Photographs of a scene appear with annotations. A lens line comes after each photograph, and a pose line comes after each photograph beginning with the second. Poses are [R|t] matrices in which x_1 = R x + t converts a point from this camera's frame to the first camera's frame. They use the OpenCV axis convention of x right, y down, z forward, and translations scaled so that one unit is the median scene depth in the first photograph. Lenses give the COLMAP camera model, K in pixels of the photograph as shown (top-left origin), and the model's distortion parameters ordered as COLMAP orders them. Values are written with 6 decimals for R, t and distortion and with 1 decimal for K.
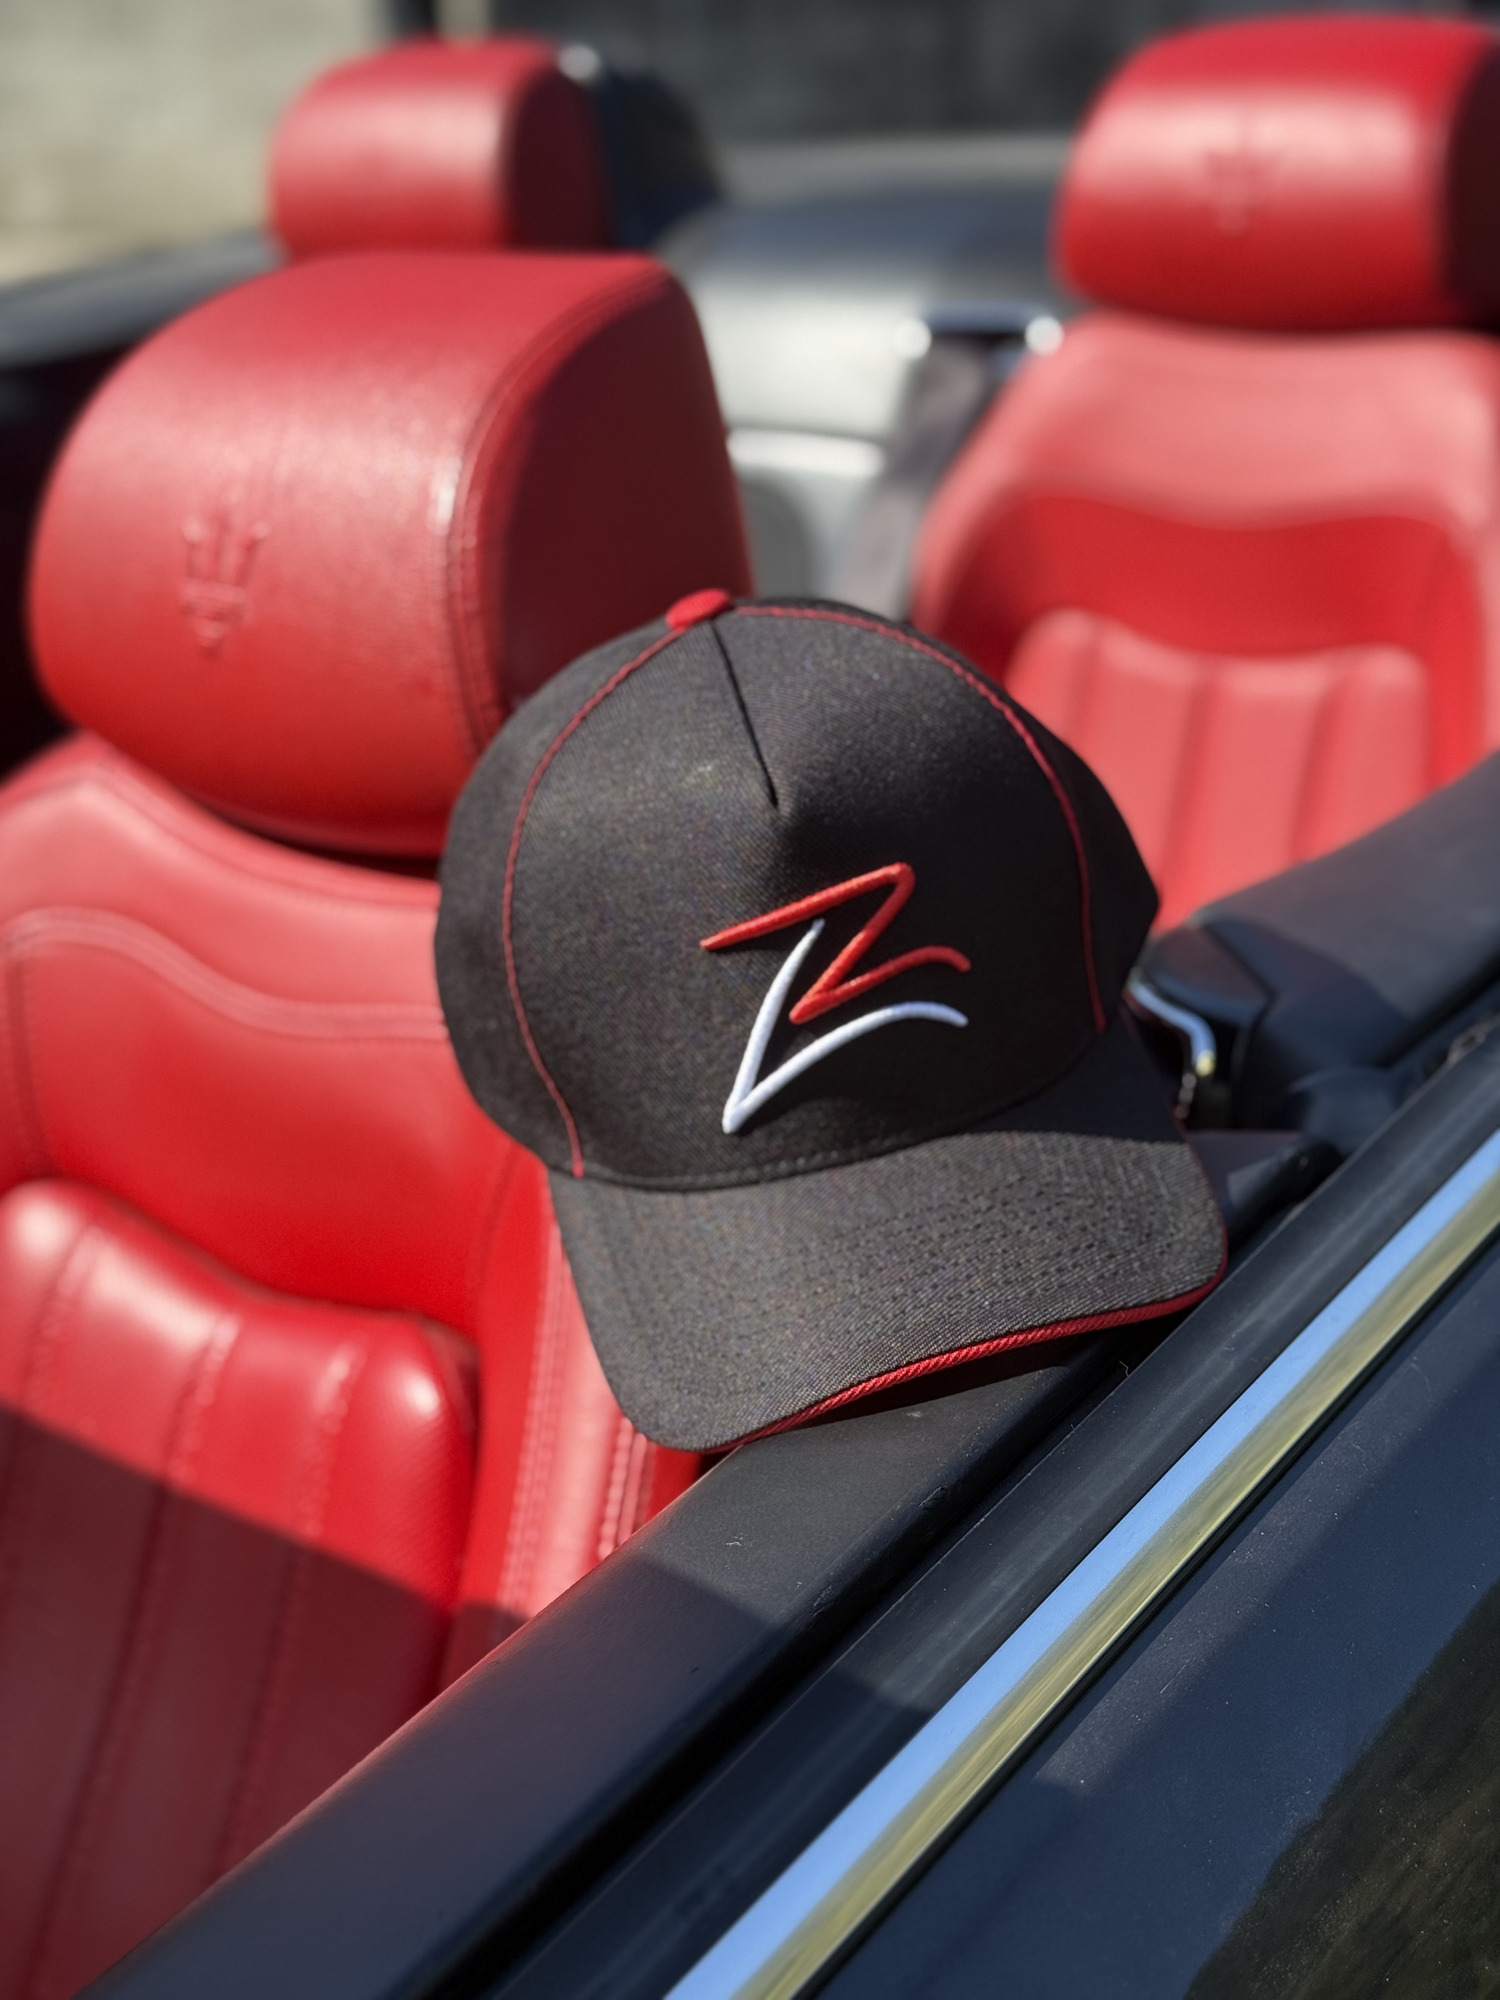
lens RADIAL K [[2780.4, 0, 750.0], [0, 2780.4, 1000.0], [0, 0, 1]] dist [0.132117, -0.152249]
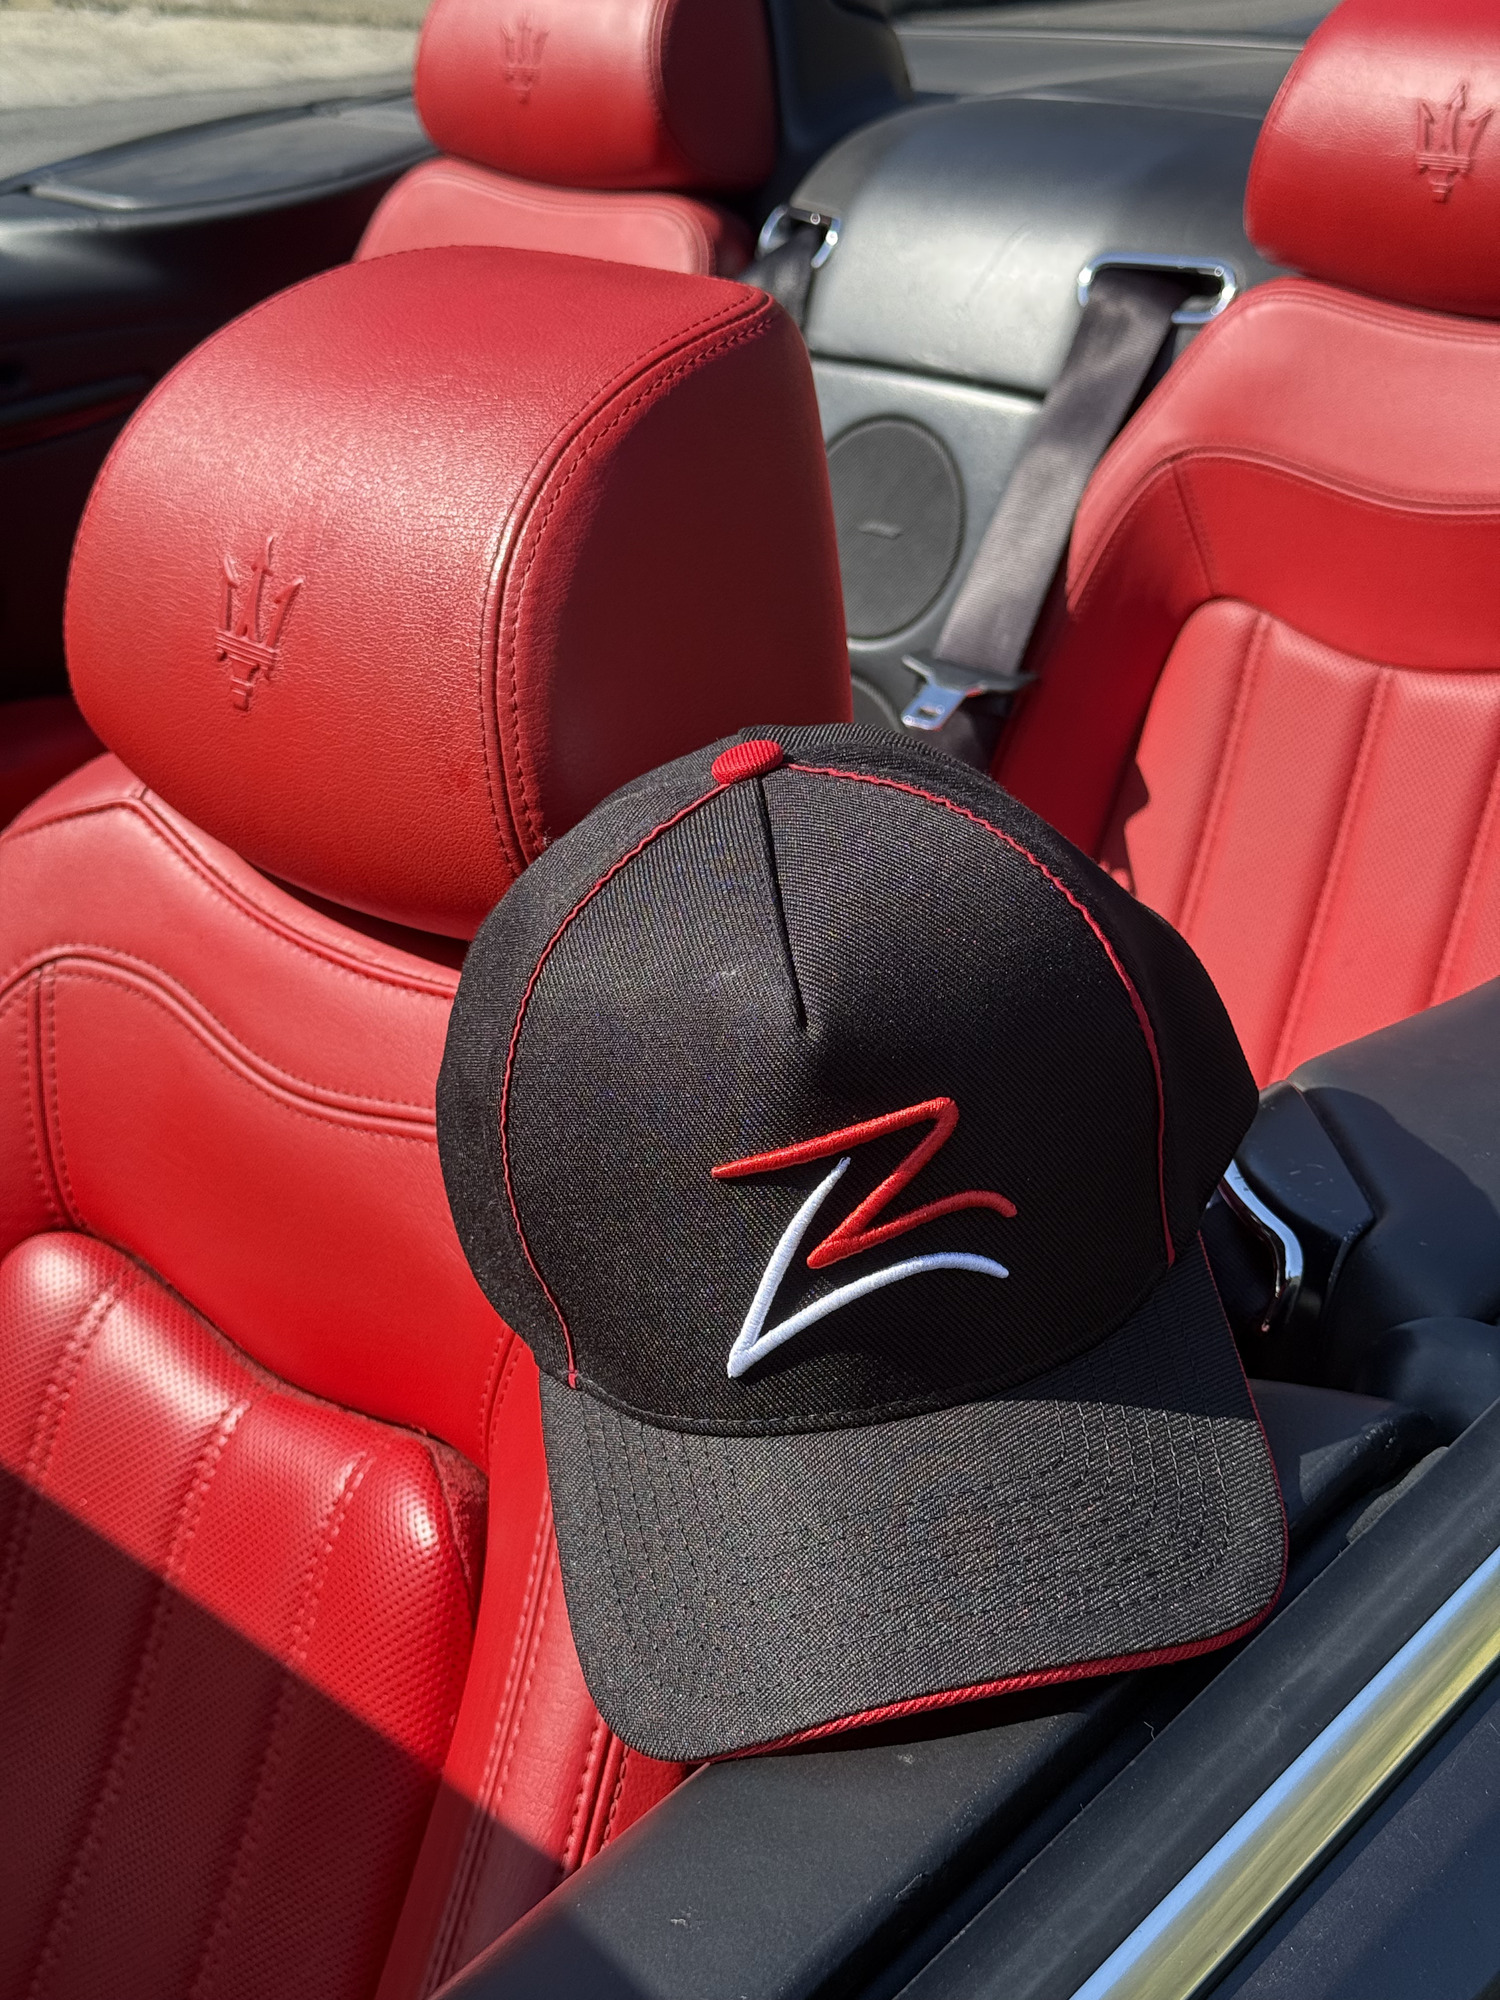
lens RADIAL K [[2780.4, 0, 750.0], [0, 2780.4, 1000.0], [0, 0, 1]] dist [0.132117, -0.152249]
pose [[0.996019, 0.067518, -0.058195, 0.041787], [-0.063260, 0.995387, 0.072137, -0.137053], [0.062797, -0.068169, 0.995695, 0.125518]]
